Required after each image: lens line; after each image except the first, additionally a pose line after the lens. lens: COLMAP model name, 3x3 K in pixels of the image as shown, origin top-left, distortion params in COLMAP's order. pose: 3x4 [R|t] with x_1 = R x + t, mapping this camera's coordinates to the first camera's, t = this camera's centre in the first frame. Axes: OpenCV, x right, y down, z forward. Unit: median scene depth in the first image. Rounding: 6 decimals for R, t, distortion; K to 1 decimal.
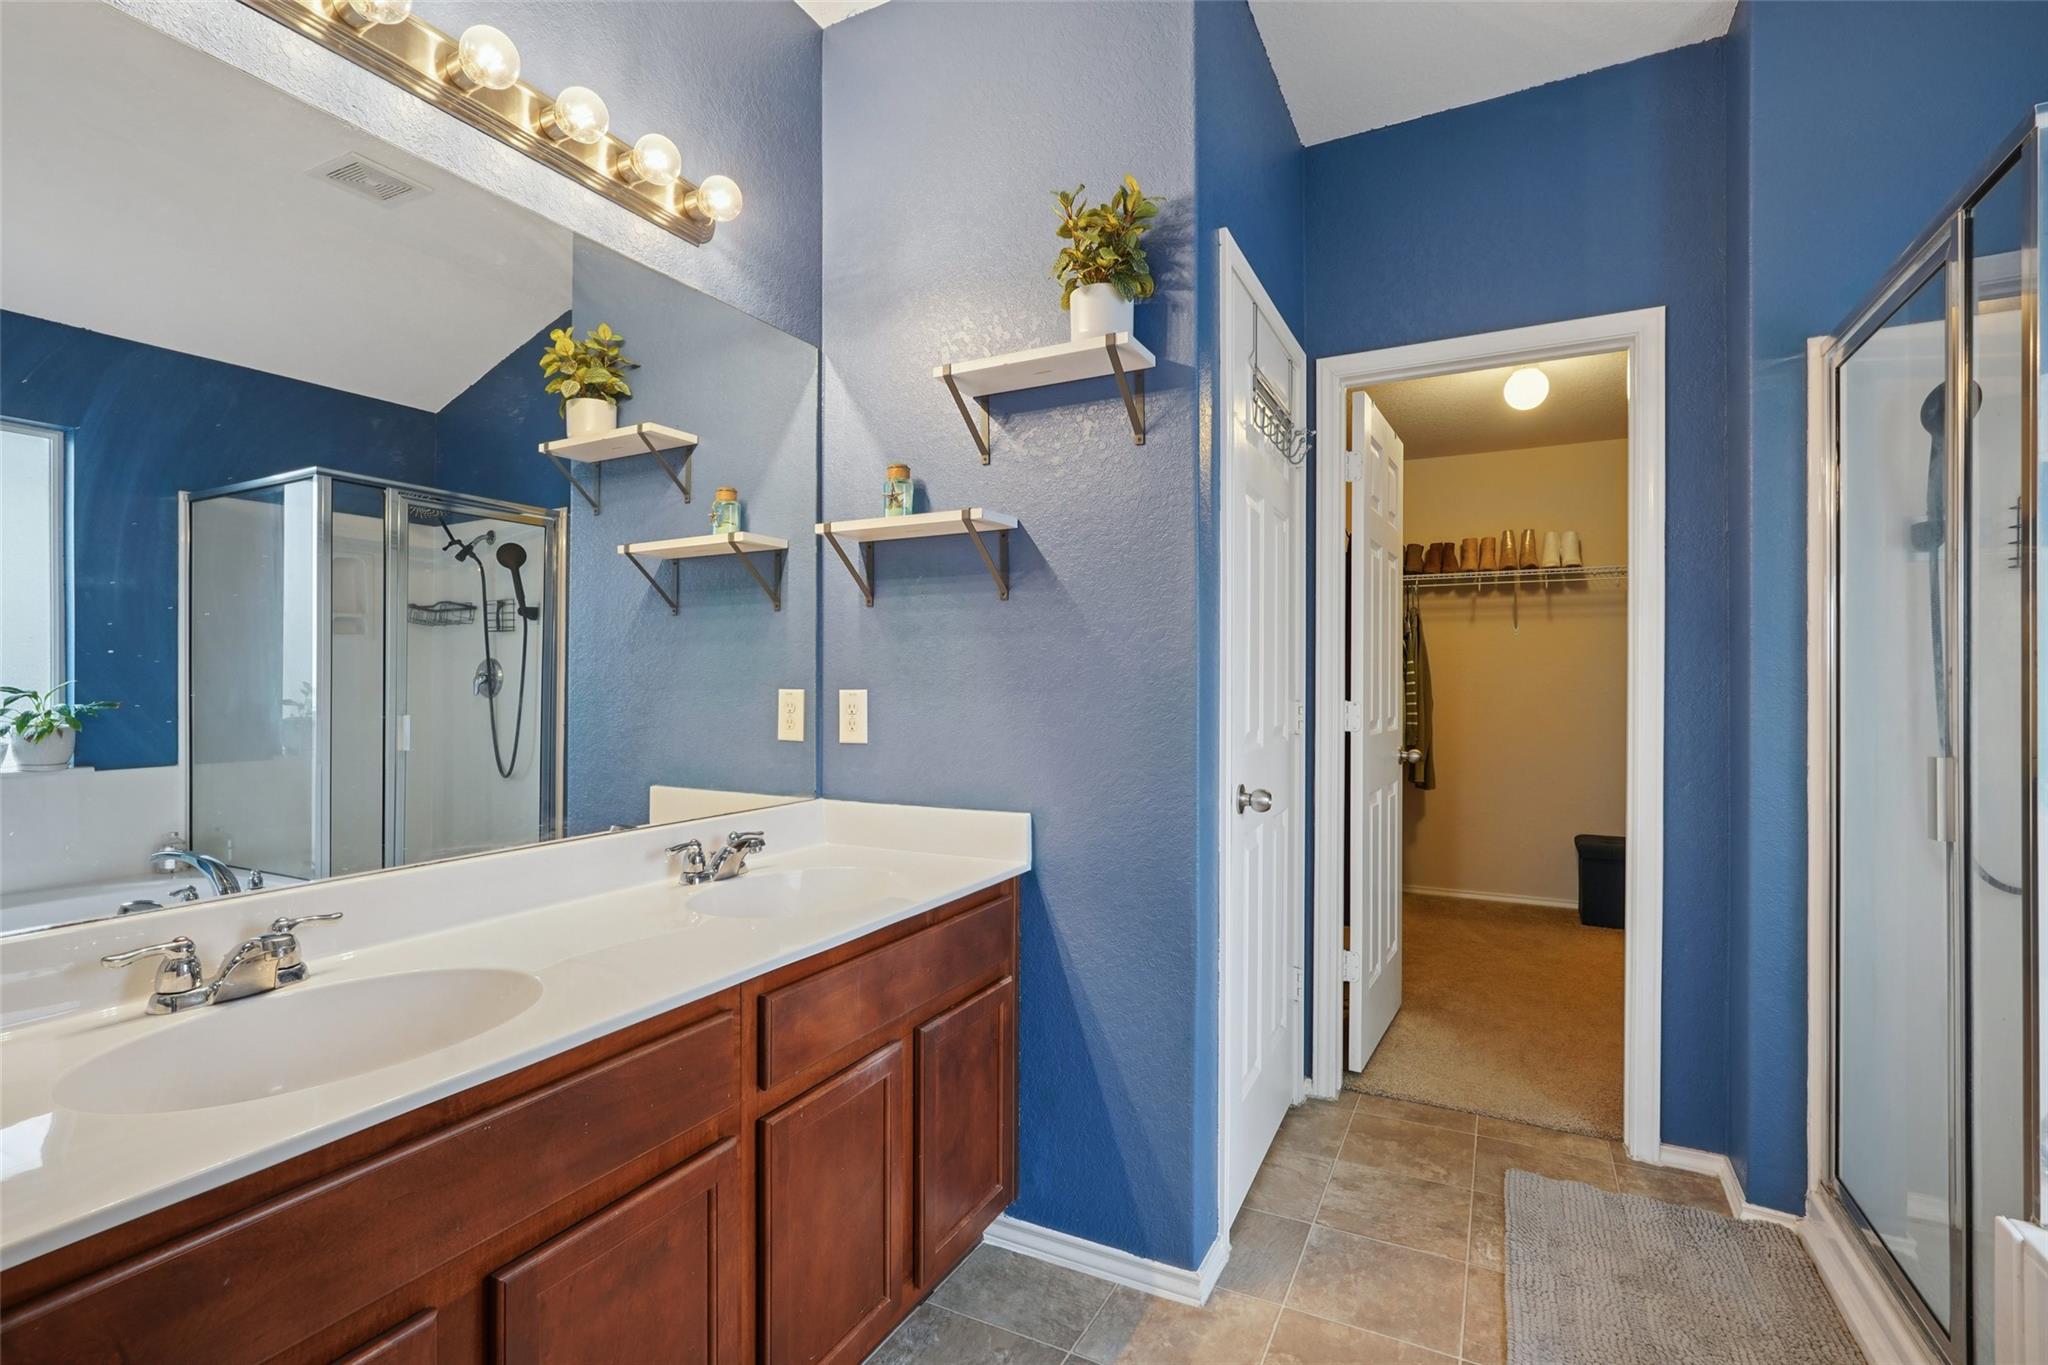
lens RADIAL K [[912.2, 0, 1019.0], [0, 912.2, 681.4], [0, 0, 1]] dist [-0.013747, 0.007043]
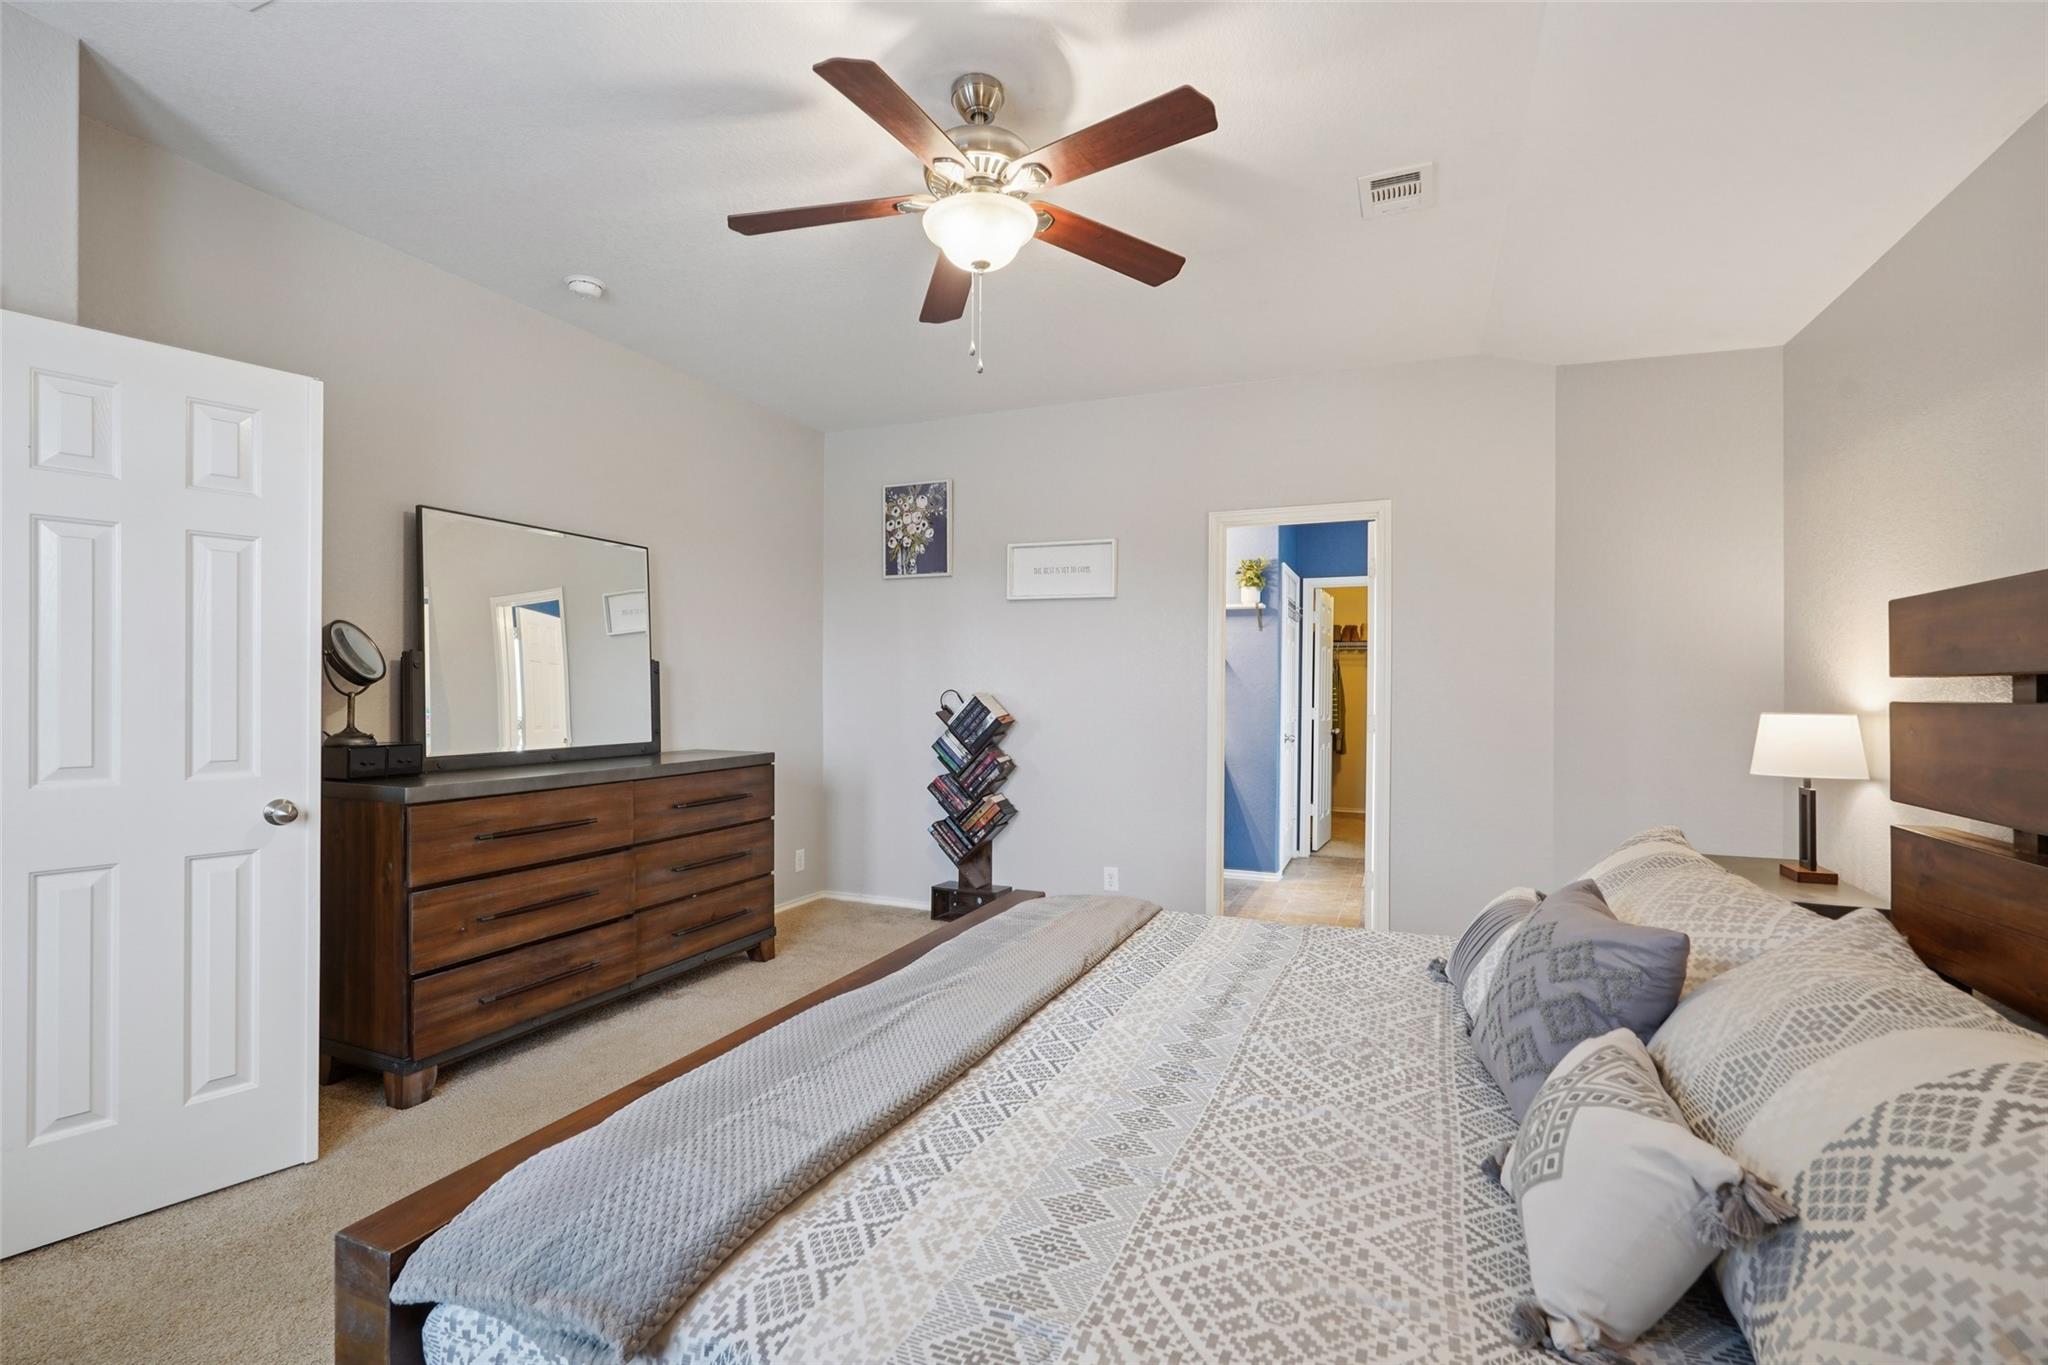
lens RADIAL K [[924.1, 0, 1016.5], [0, 924.1, 683.3], [0, 0, 1]] dist [-0.024582, 0.013120]
pose [[0.996869, 0.007174, 0.078750, -0.772108], [-0.006833, 0.999966, -0.004599, -0.030102], [-0.078780, 0.004047, 0.996884, -1.741974]]
